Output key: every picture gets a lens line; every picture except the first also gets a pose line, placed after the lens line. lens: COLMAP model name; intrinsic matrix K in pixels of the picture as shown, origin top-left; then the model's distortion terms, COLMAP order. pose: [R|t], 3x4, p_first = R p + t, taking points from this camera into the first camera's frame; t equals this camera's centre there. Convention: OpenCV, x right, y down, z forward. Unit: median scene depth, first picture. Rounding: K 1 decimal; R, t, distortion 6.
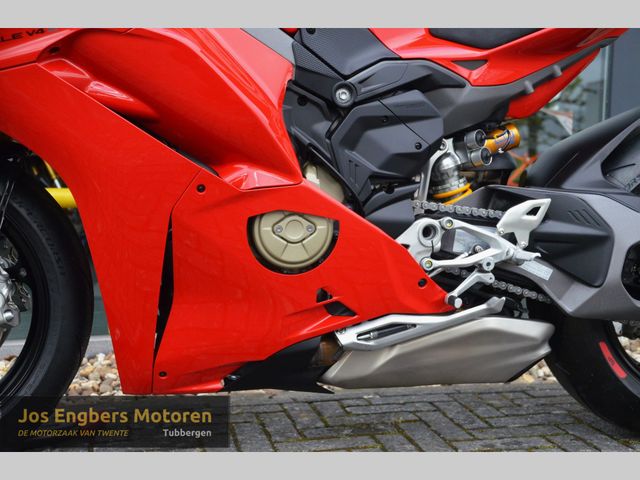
lens RADIAL K [[860.5, 0, 335.4], [0, 860.5, 244.0], [0, 0, 1]] dist [0.017280, 0.614004]
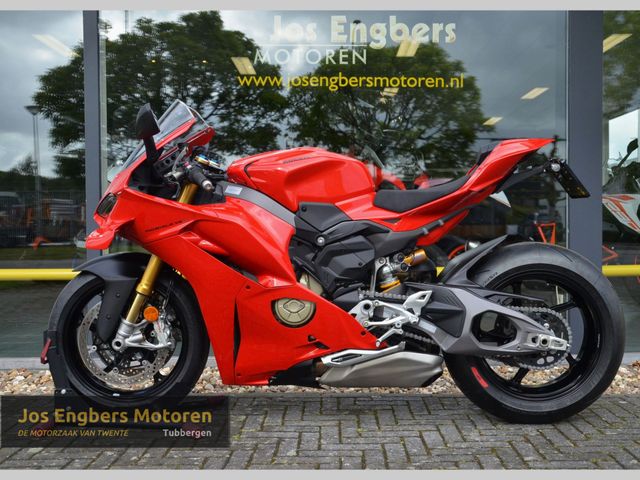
lens RADIAL K [[747.7, 0, 320.5], [0, 747.7, 249.2], [0, 0, 1]] dist [-0.004980, 0.052420]
pose [[0.970745, -0.002222, -0.240104, 0.417576], [-0.008813, 0.998954, -0.044877, -0.069375], [0.239952, 0.045681, 0.969709, -0.688908]]
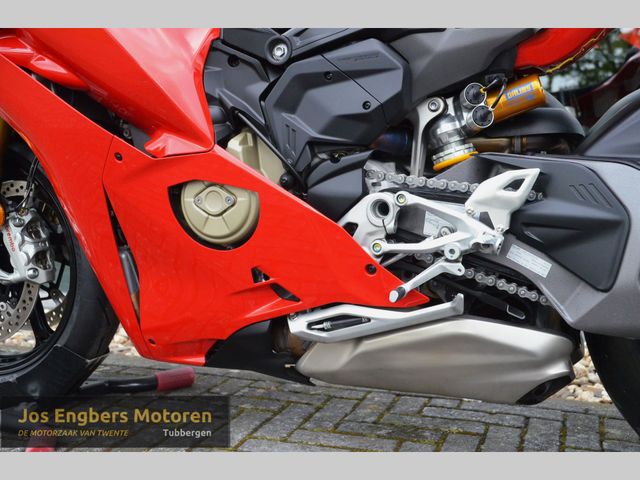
lens RADIAL K [[747.7, 0, 320.5], [0, 747.7, 249.2], [0, 0, 1]] dist [-0.004980, 0.052420]
pose [[0.838902, 0.048461, -0.542122, 0.454729], [-0.041736, 0.998823, 0.024702, 0.009556], [0.542681, 0.001904, 0.839937, 0.363278]]
